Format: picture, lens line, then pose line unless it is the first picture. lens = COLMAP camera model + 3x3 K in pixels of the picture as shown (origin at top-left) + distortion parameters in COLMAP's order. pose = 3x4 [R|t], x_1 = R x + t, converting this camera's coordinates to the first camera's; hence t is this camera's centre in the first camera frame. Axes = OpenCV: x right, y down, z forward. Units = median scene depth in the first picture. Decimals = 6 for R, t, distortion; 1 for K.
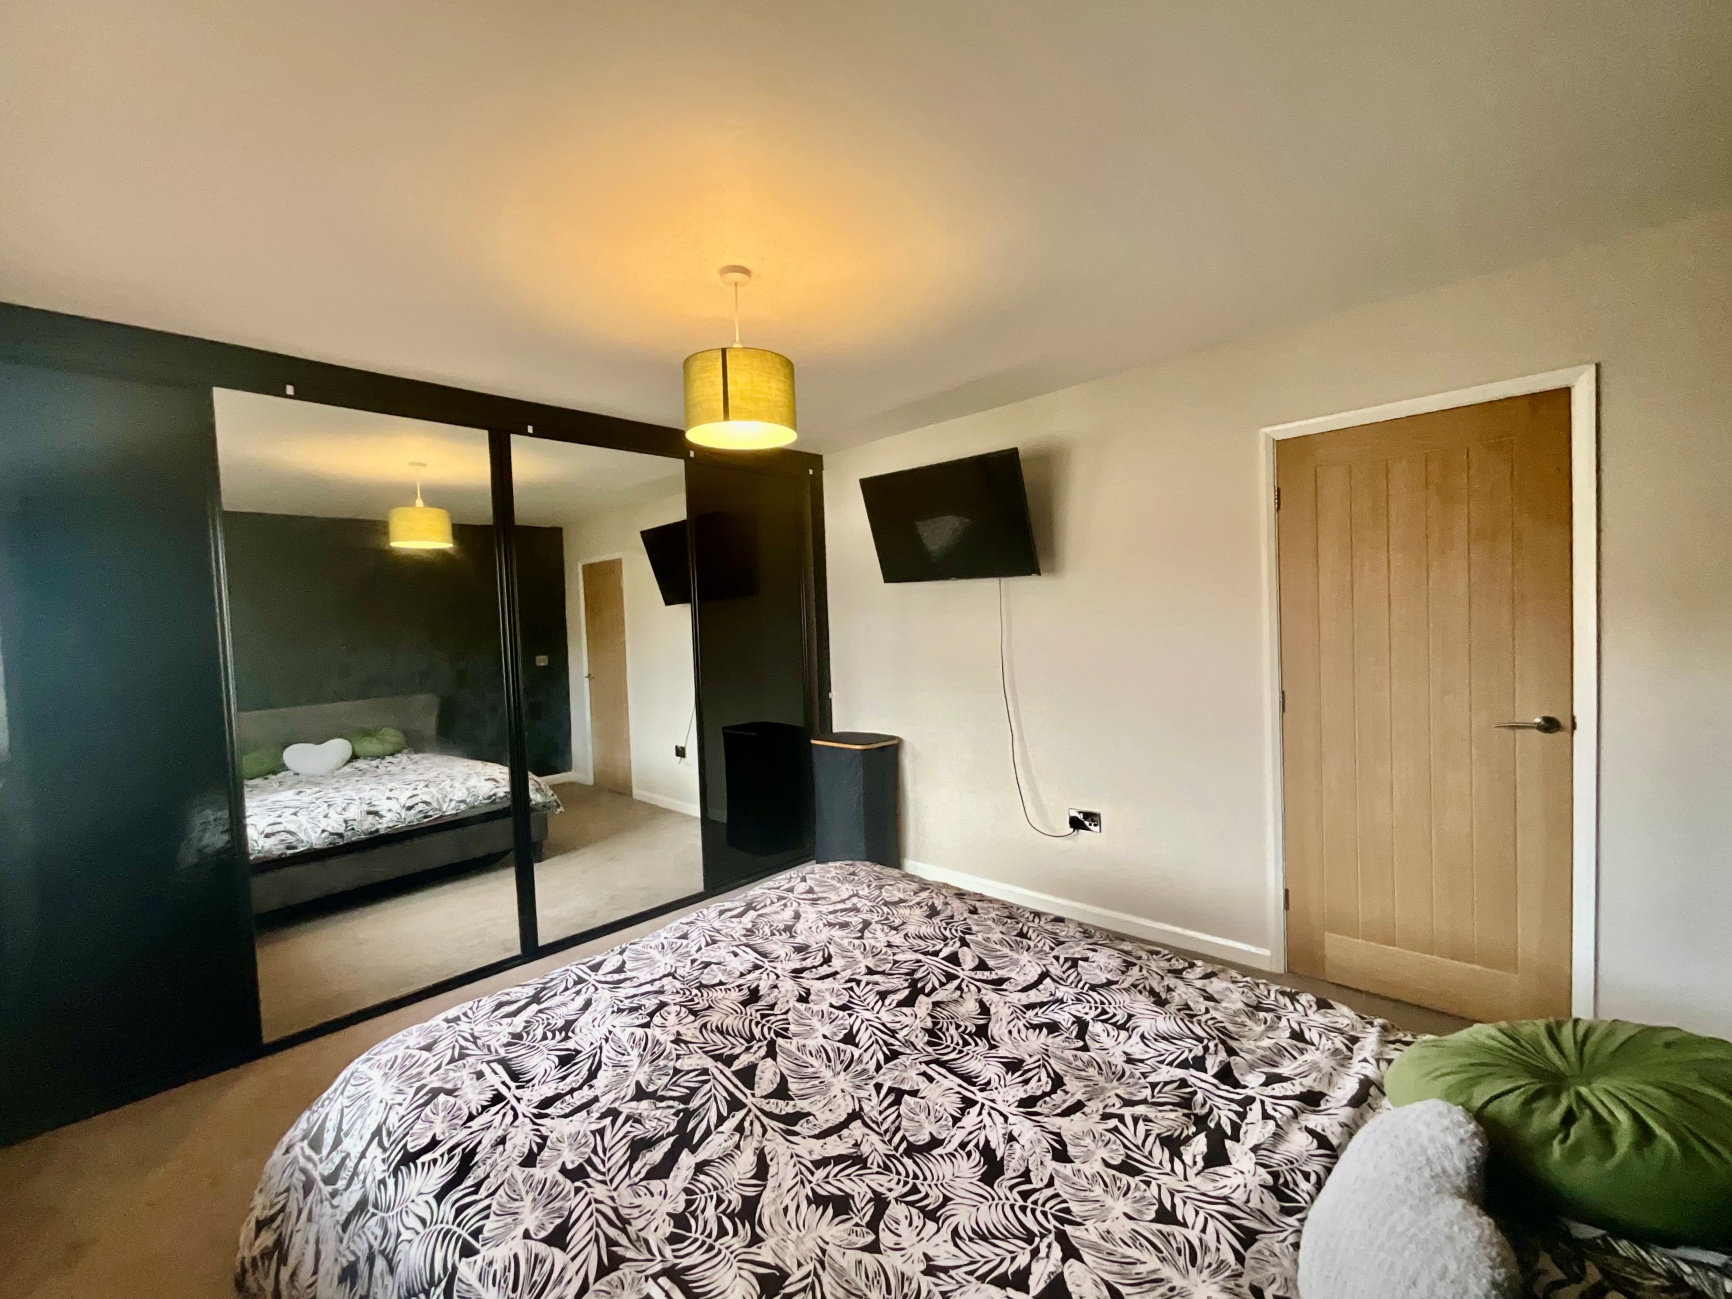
lens RADIAL K [[708.4, 0, 866.0], [0, 708.4, 649.5], [0, 0, 1]] dist [-0.000338, 0.000537]
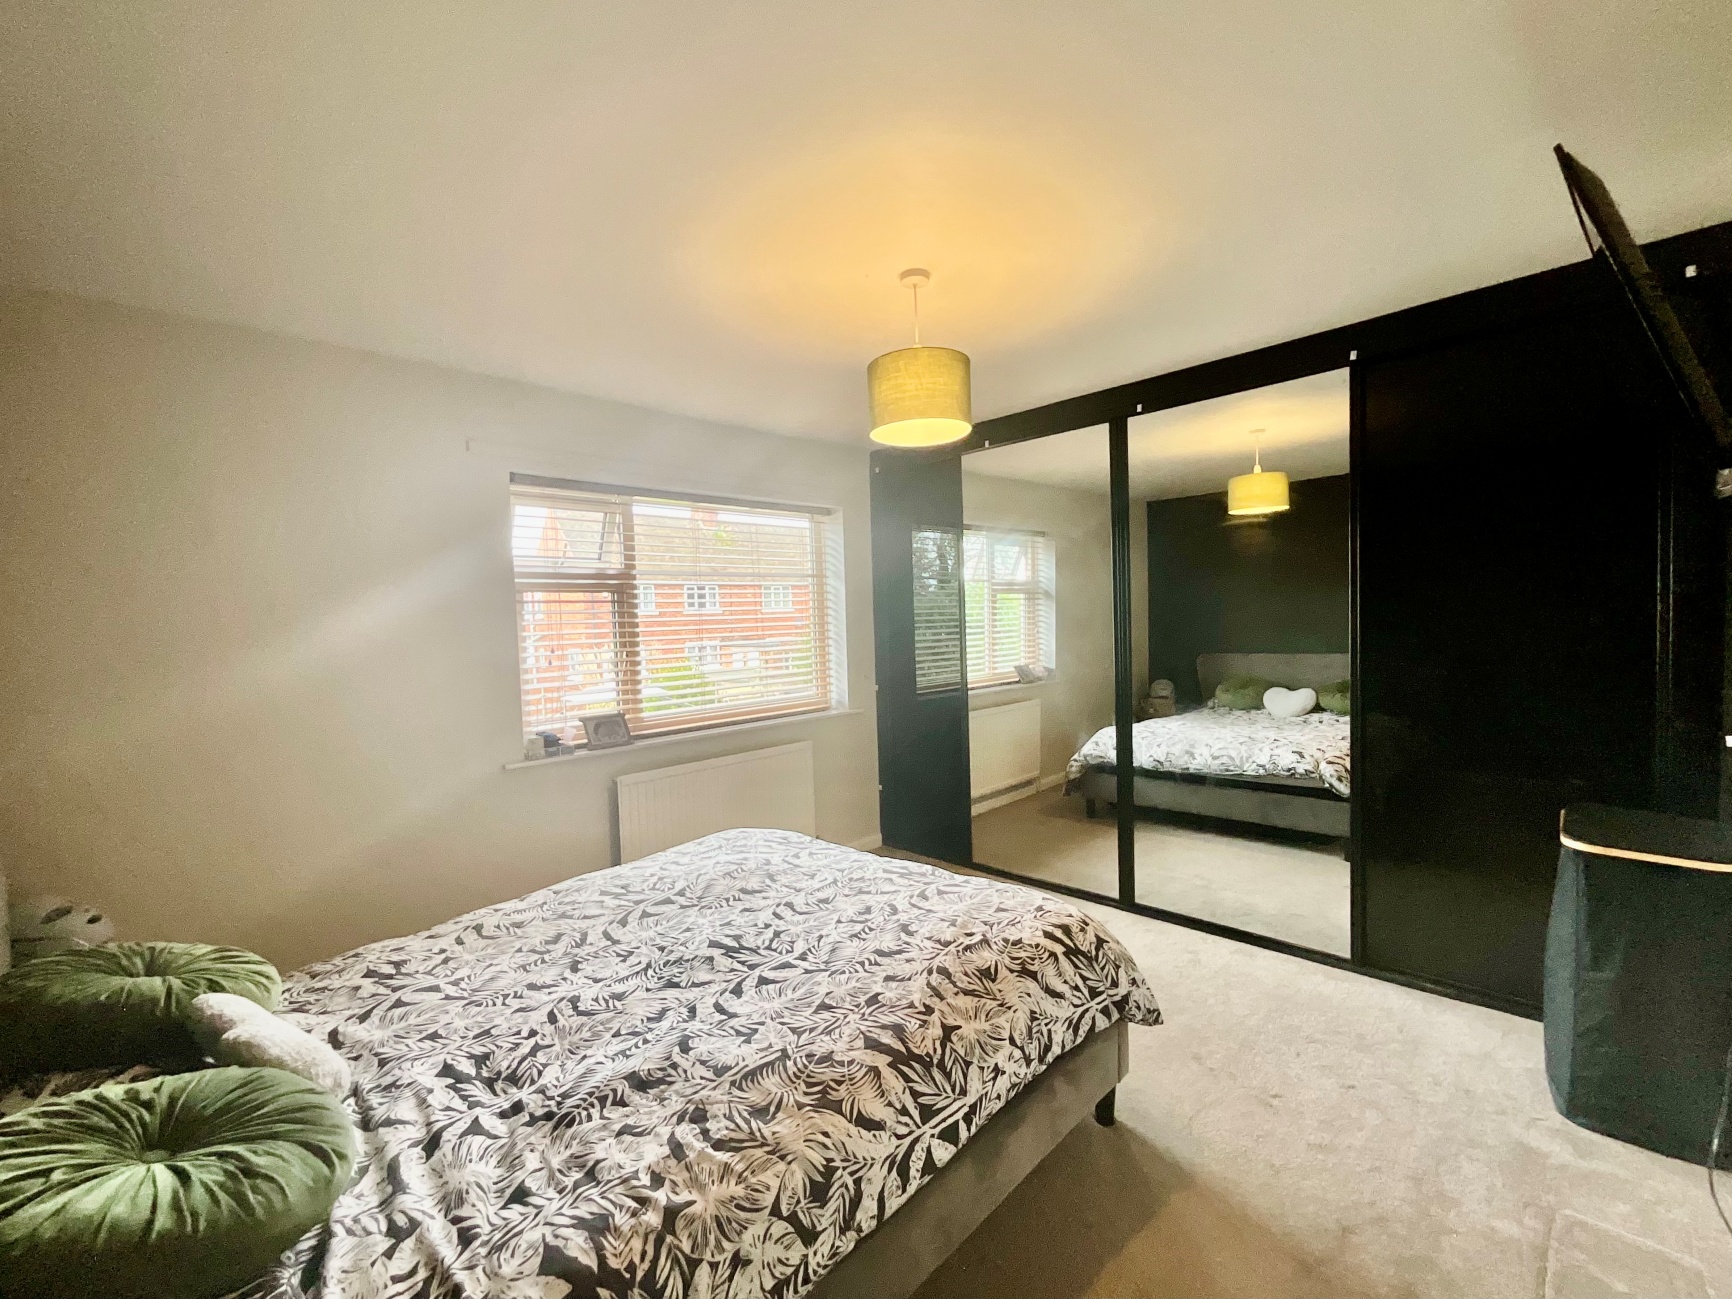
lens RADIAL K [[725.8, 0, 871.4], [0, 725.8, 647.3], [0, 0, 1]] dist [0.004177, 0.000112]
pose [[-0.017641, 0.077733, -0.996818, 1.360867], [0.005487, 0.996966, 0.077648, -0.107483], [0.999829, -0.004099, -0.018014, 1.413715]]
